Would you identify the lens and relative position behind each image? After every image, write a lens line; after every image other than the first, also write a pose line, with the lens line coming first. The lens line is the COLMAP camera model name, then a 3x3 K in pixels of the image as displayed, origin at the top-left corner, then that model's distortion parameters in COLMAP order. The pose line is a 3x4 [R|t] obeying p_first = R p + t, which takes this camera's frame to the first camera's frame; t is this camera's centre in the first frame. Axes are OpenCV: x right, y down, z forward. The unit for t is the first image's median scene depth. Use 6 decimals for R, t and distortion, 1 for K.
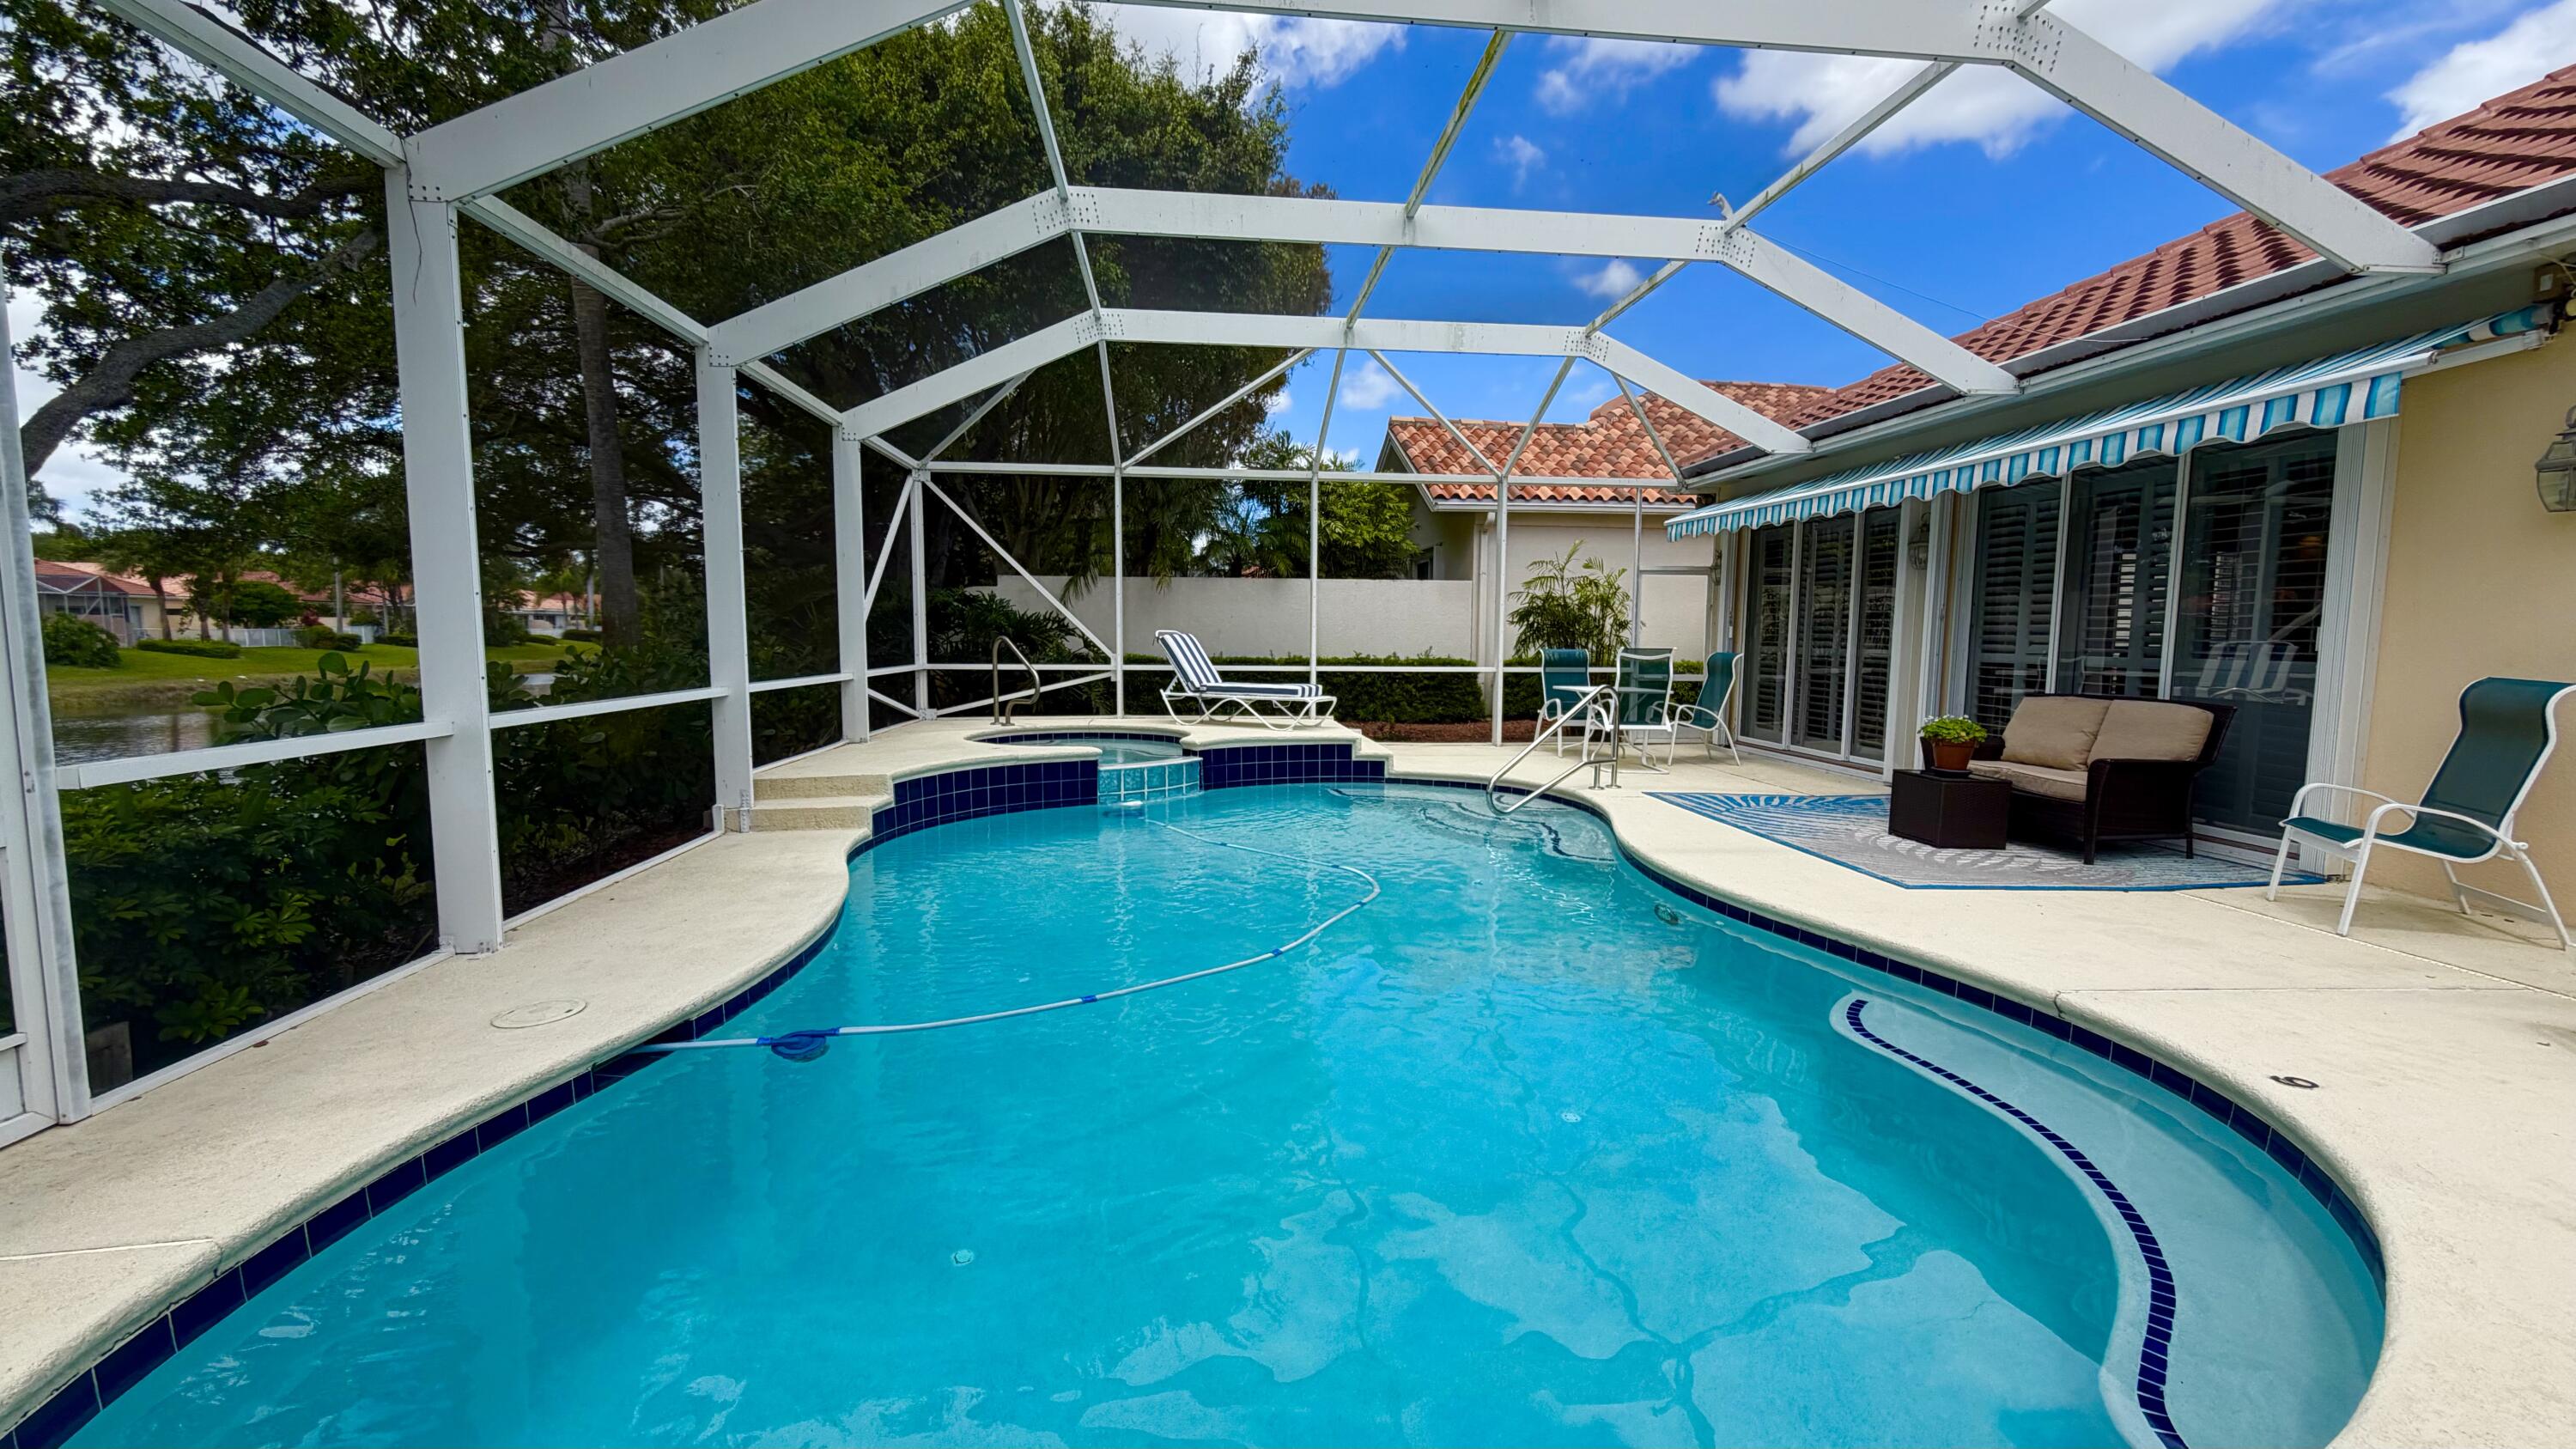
lens RADIAL K [[1024.8, 0, 1298.7], [0, 1024.8, 728.3], [0, 0, 1]] dist [-0.000486, 0.000163]
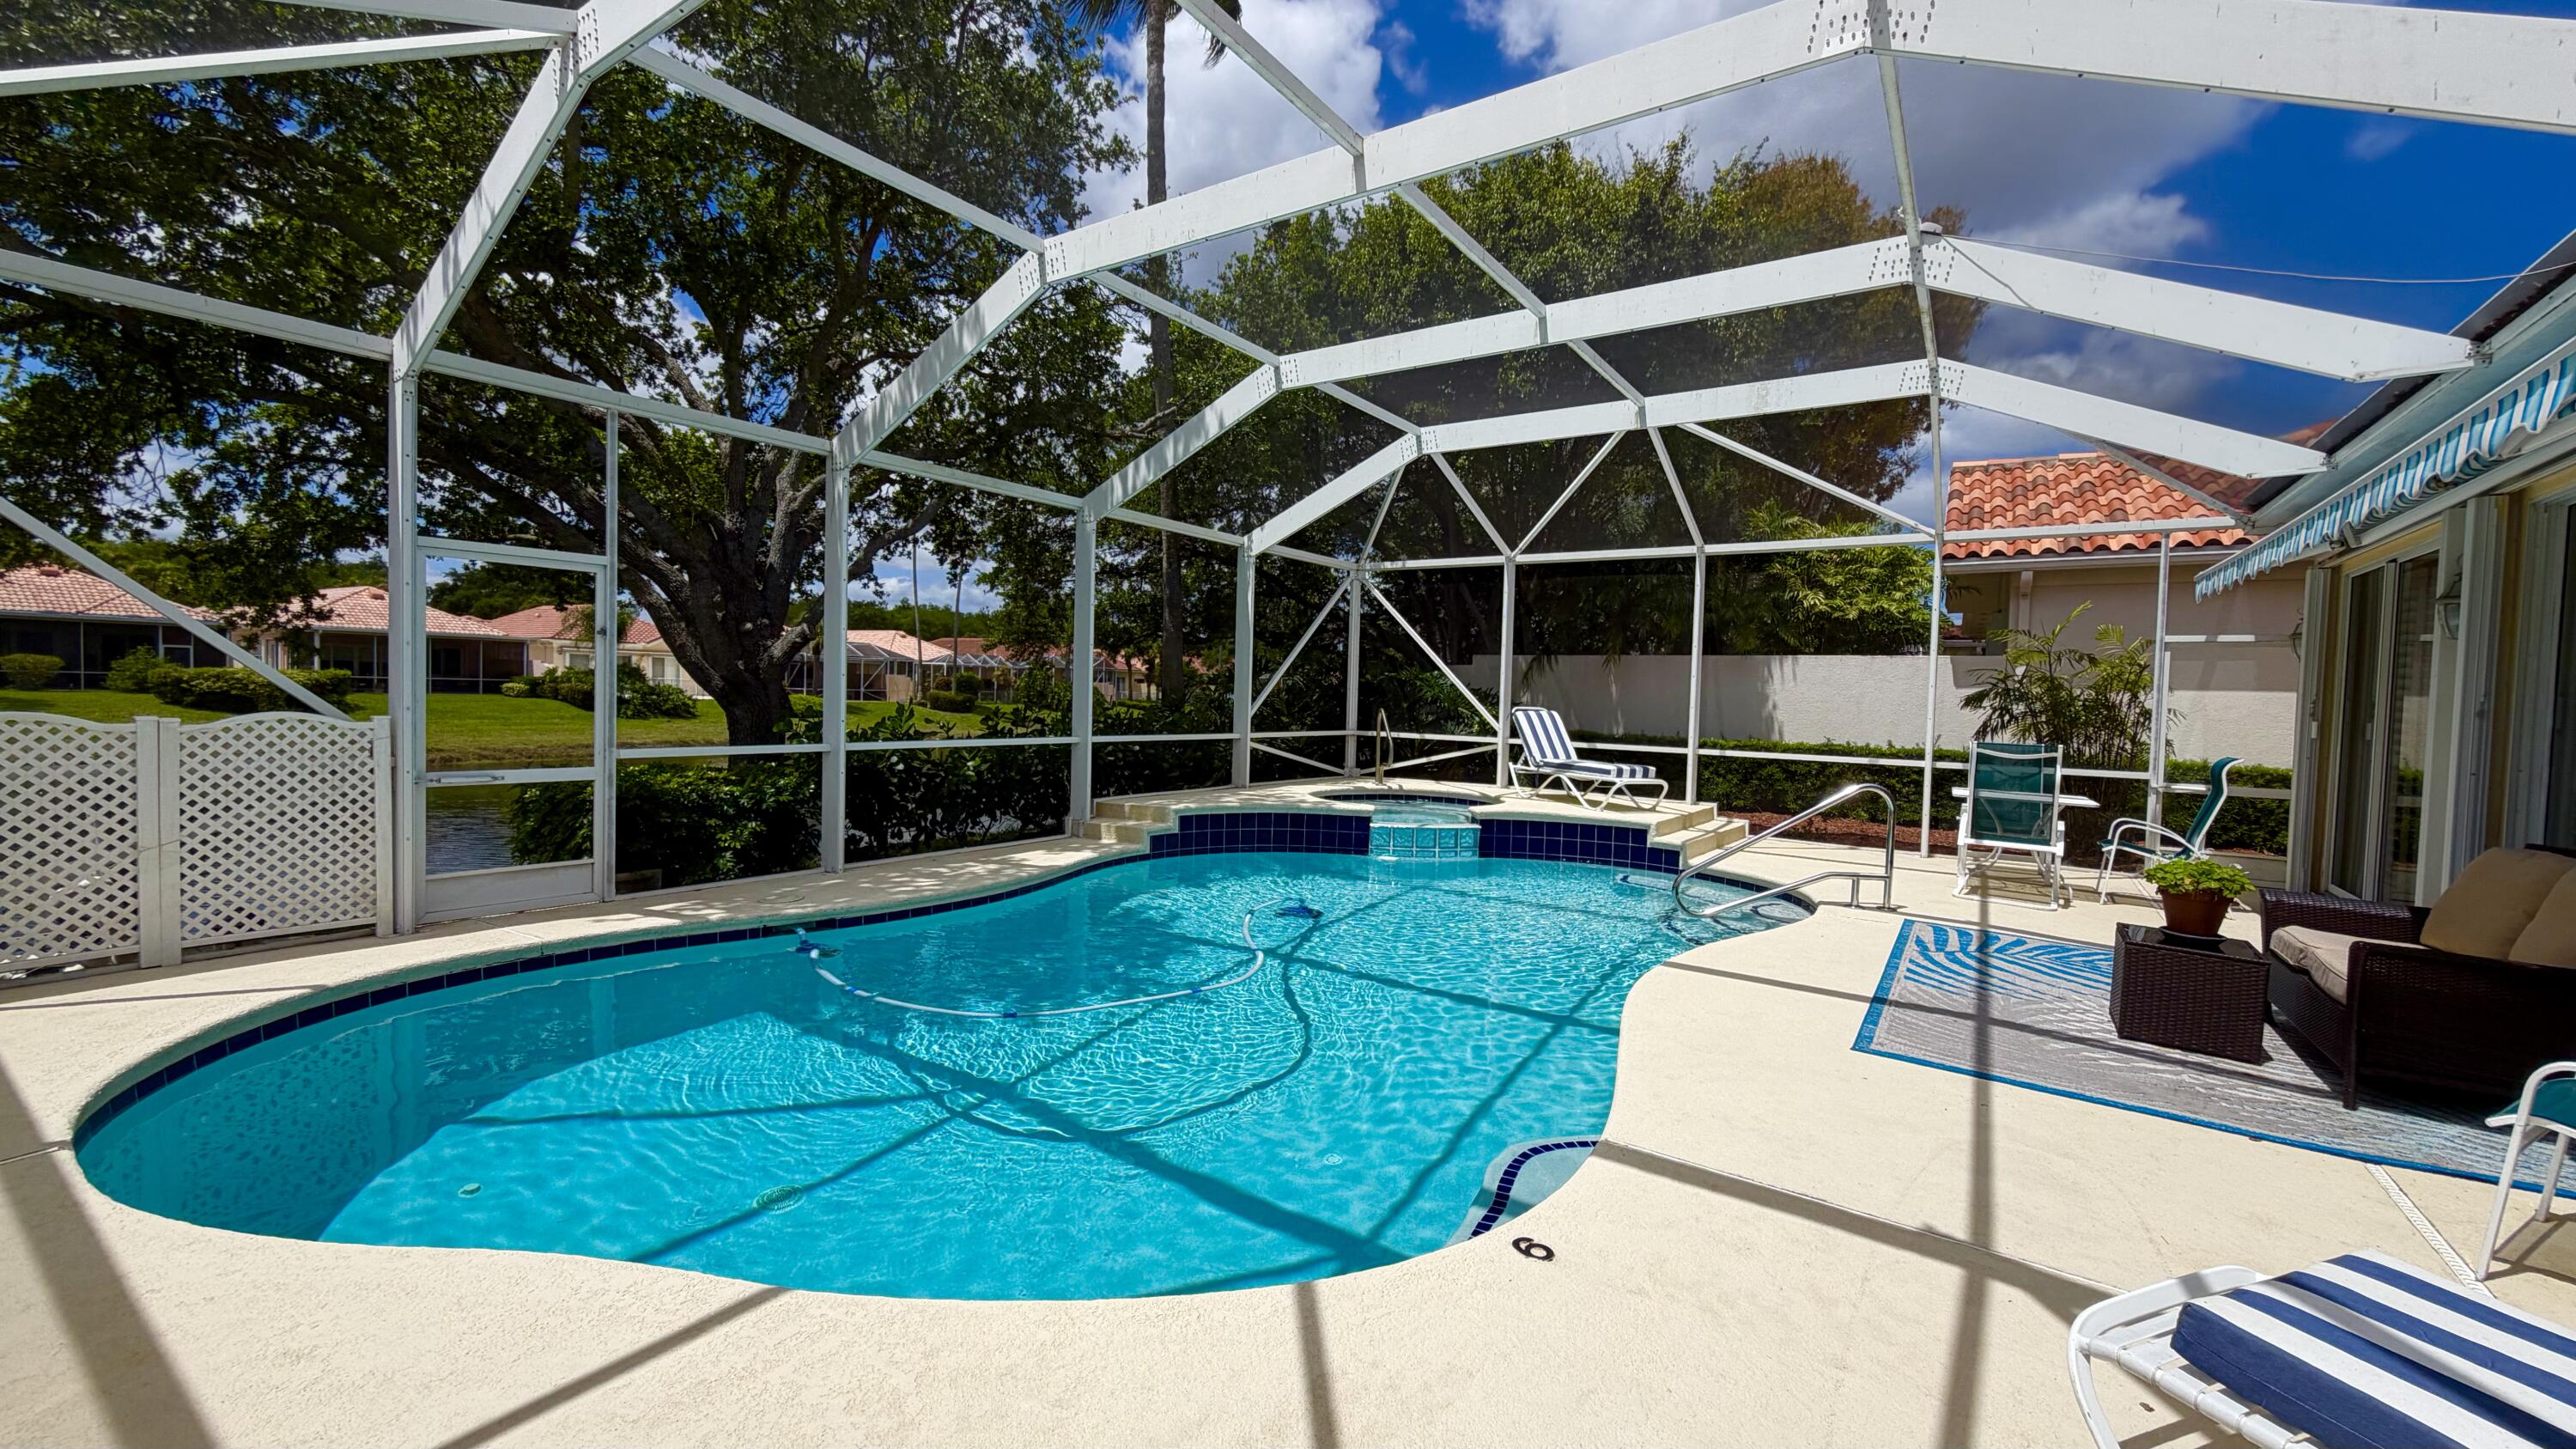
lens RADIAL K [[1024.8, 0, 1298.7], [0, 1024.8, 728.3], [0, 0, 1]] dist [-0.000486, 0.000163]
pose [[0.762714, 0.037390, -0.645654, 0.434160], [-0.082865, 0.995749, -0.040225, -0.013504], [0.641406, 0.084182, 0.762570, 0.054826]]
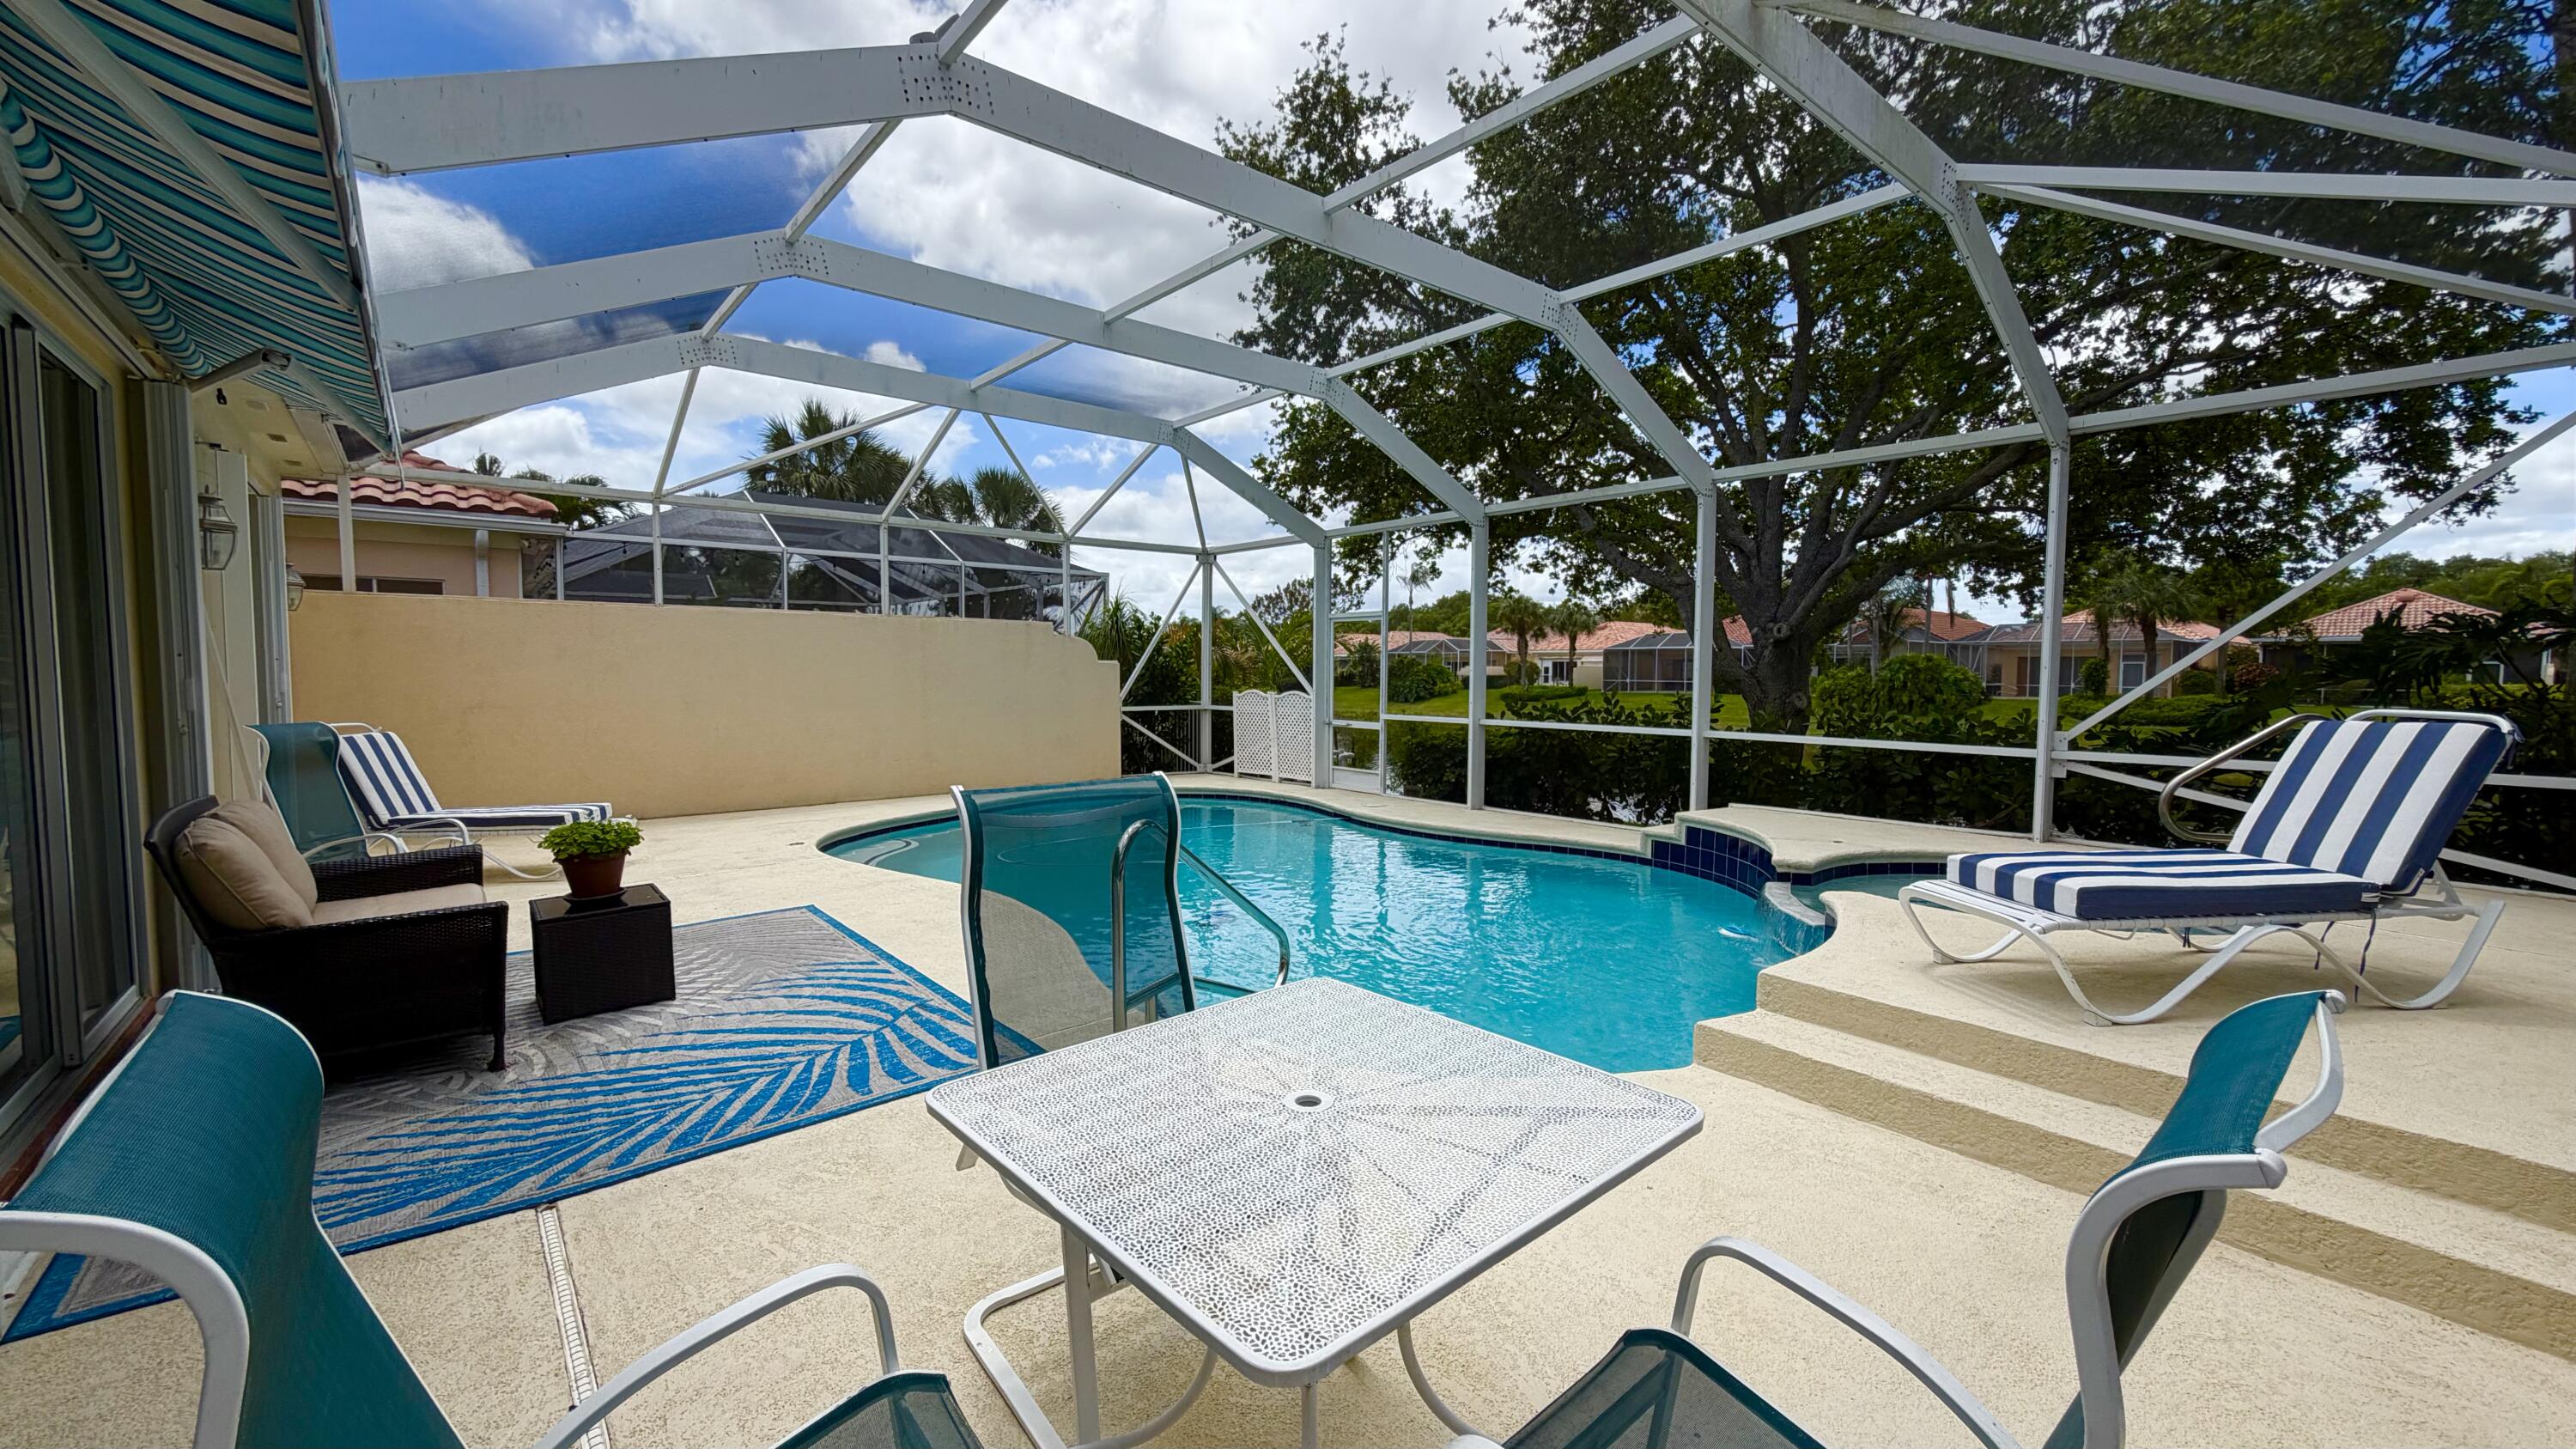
lens RADIAL K [[1024.8, 0, 1298.7], [0, 1024.8, 728.3], [0, 0, 1]] dist [-0.000486, 0.000163]
pose [[-0.830989, 0.020236, -0.555920, 0.438283], [-0.062094, 0.989719, 0.128845, -0.127467], [0.552812, 0.141588, -0.821189, 1.253407]]
